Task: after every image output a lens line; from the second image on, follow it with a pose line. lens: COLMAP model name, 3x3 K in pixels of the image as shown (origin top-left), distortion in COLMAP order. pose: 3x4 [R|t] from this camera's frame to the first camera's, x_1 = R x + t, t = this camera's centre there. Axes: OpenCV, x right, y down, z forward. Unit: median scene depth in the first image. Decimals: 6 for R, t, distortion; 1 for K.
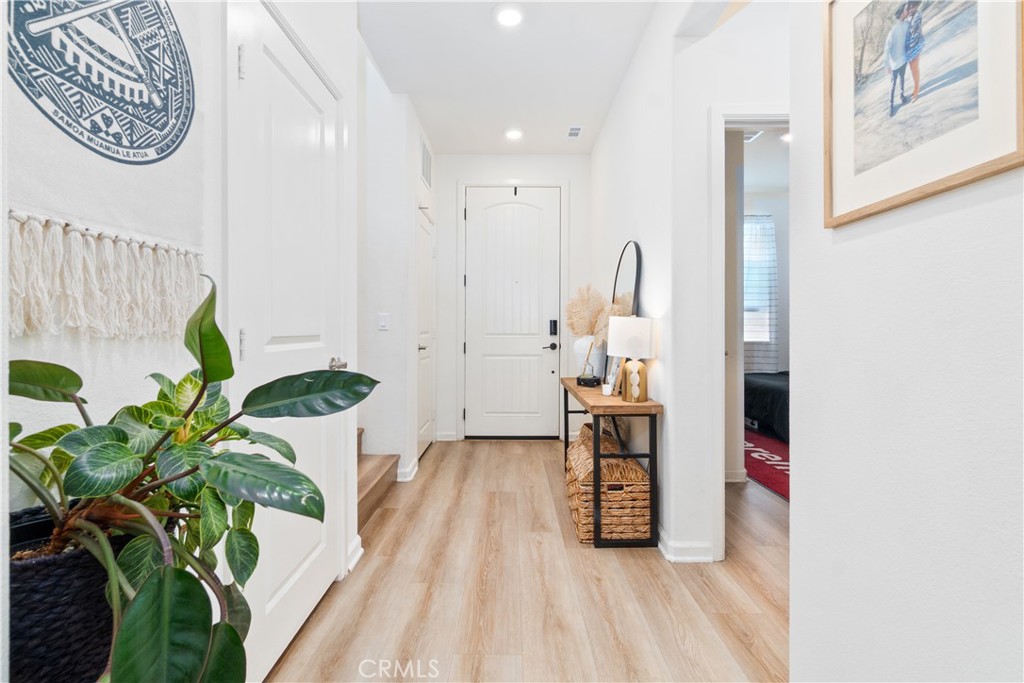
lens RADIAL K [[443.4, 0, 515.7], [0, 443.4, 329.3], [0, 0, 1]] dist [-0.001345, -0.000905]
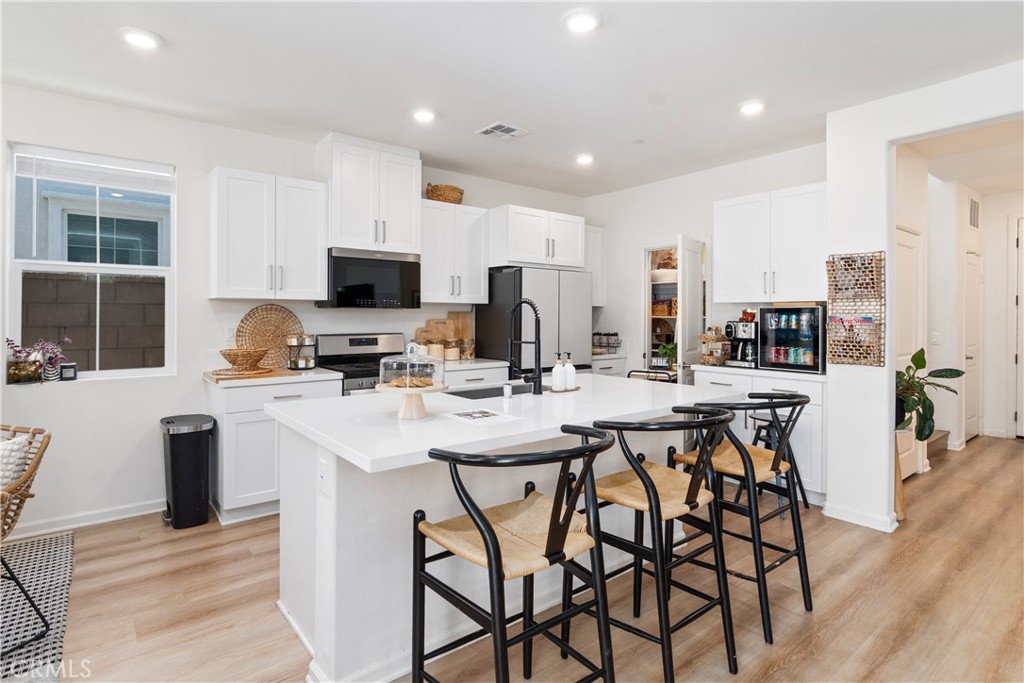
lens RADIAL K [[532.3, 0, 506.0], [0, 532.3, 318.2], [0, 0, 1]] dist [0.005602, 0.000903]
pose [[0.620484, 0.003518, -0.784212, 0.189615], [-0.001185, 0.999993, 0.003548, -0.081847], [0.784219, -0.001273, 0.620483, -1.113873]]
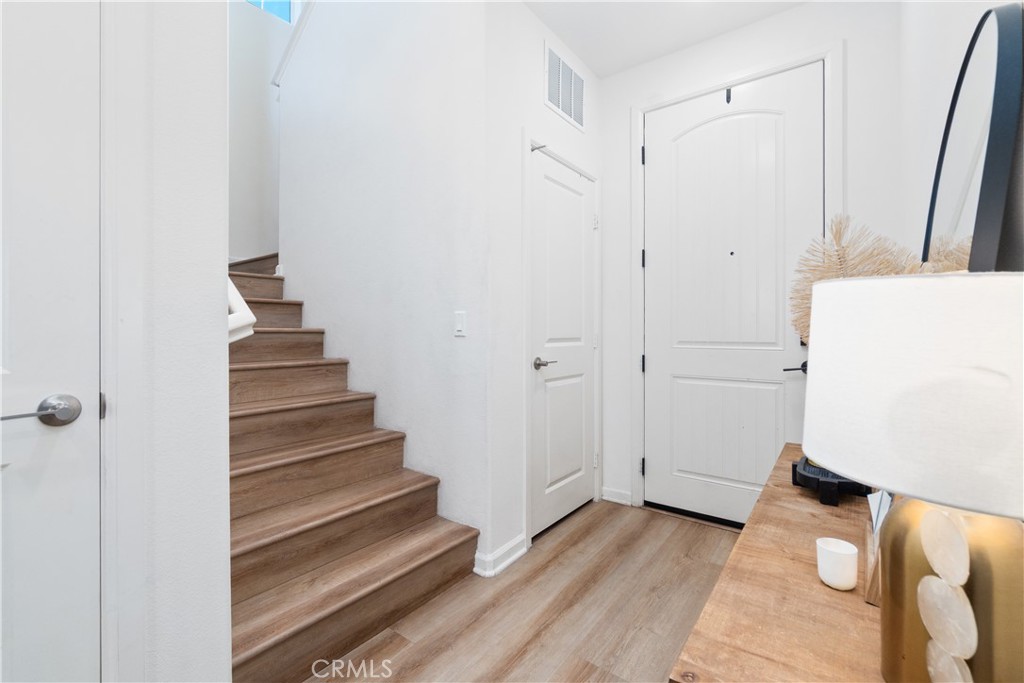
lens RADIAL K [[443.4, 0, 509.5], [0, 443.4, 333.7], [0, 0, 1]] dist [-0.001345, -0.000905]
pose [[0.800311, -0.004802, -0.599566, 0.146608], [0.002519, 0.999986, -0.004647, 0.001100], [0.599580, 0.002208, 0.800312, 0.468758]]
